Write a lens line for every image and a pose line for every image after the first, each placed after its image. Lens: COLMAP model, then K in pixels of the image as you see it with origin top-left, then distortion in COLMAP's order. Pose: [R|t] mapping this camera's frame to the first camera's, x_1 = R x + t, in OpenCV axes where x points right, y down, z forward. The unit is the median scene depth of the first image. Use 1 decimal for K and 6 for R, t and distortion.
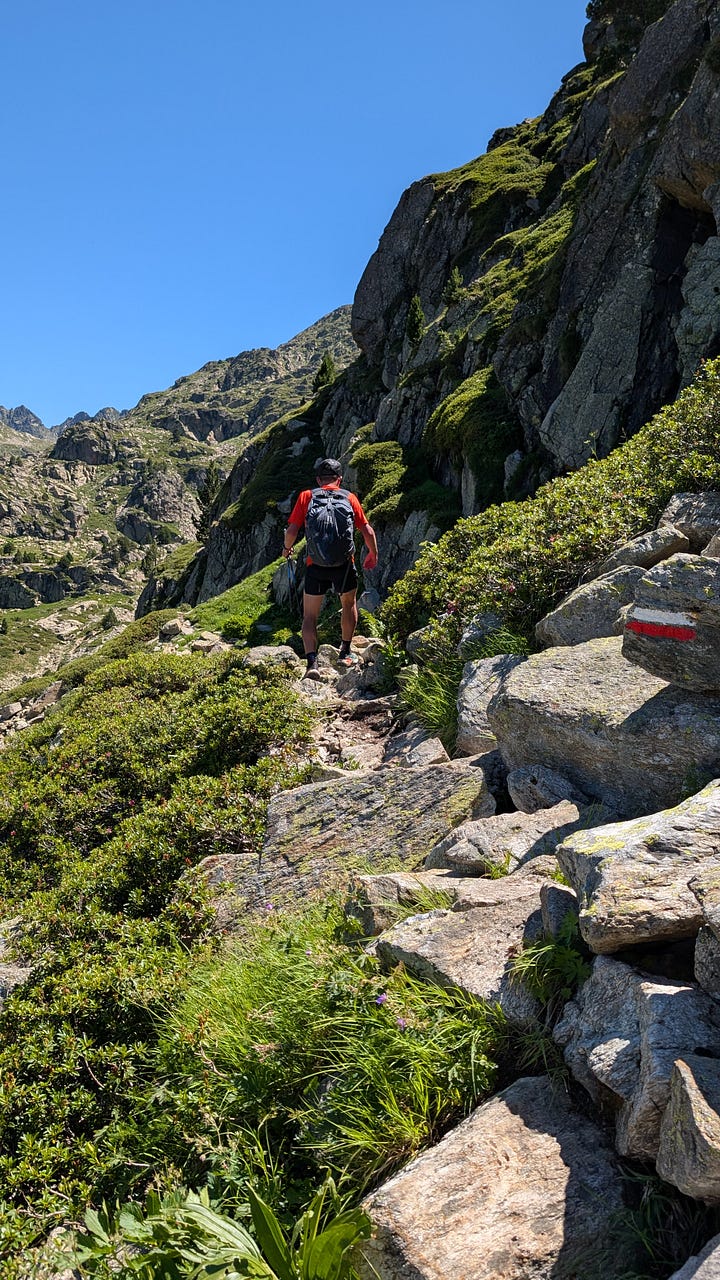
lens RADIAL K [[899.3, 0, 359.5], [0, 899.3, 637.9], [0, 0, 1]] dist [-0.001166, 0.000045]
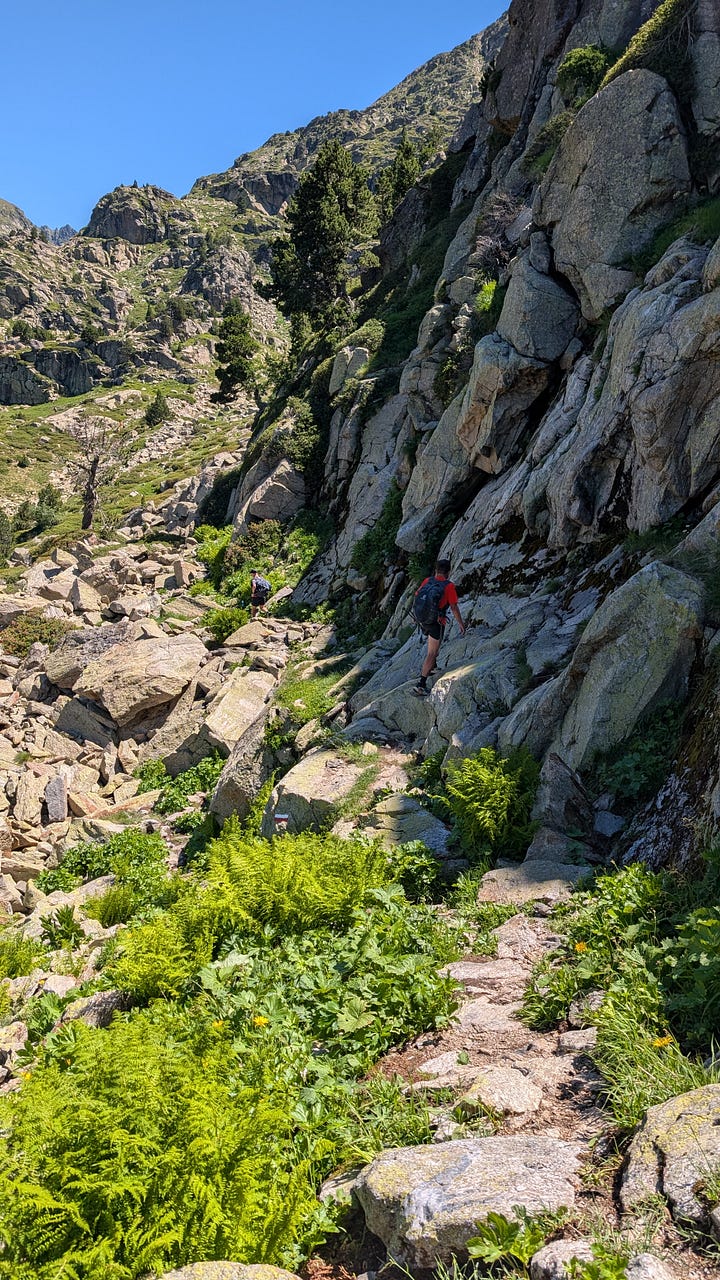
lens RADIAL K [[899.3, 0, 361.6], [0, 899.3, 641.0], [0, 0, 1]] dist [-0.001166, 0.000045]
pose [[0.997882, 0.011075, -0.064094, -0.050542], [0.000129, 0.985058, 0.172225, 0.015191], [0.065044, -0.171869, 0.982970, 0.195619]]
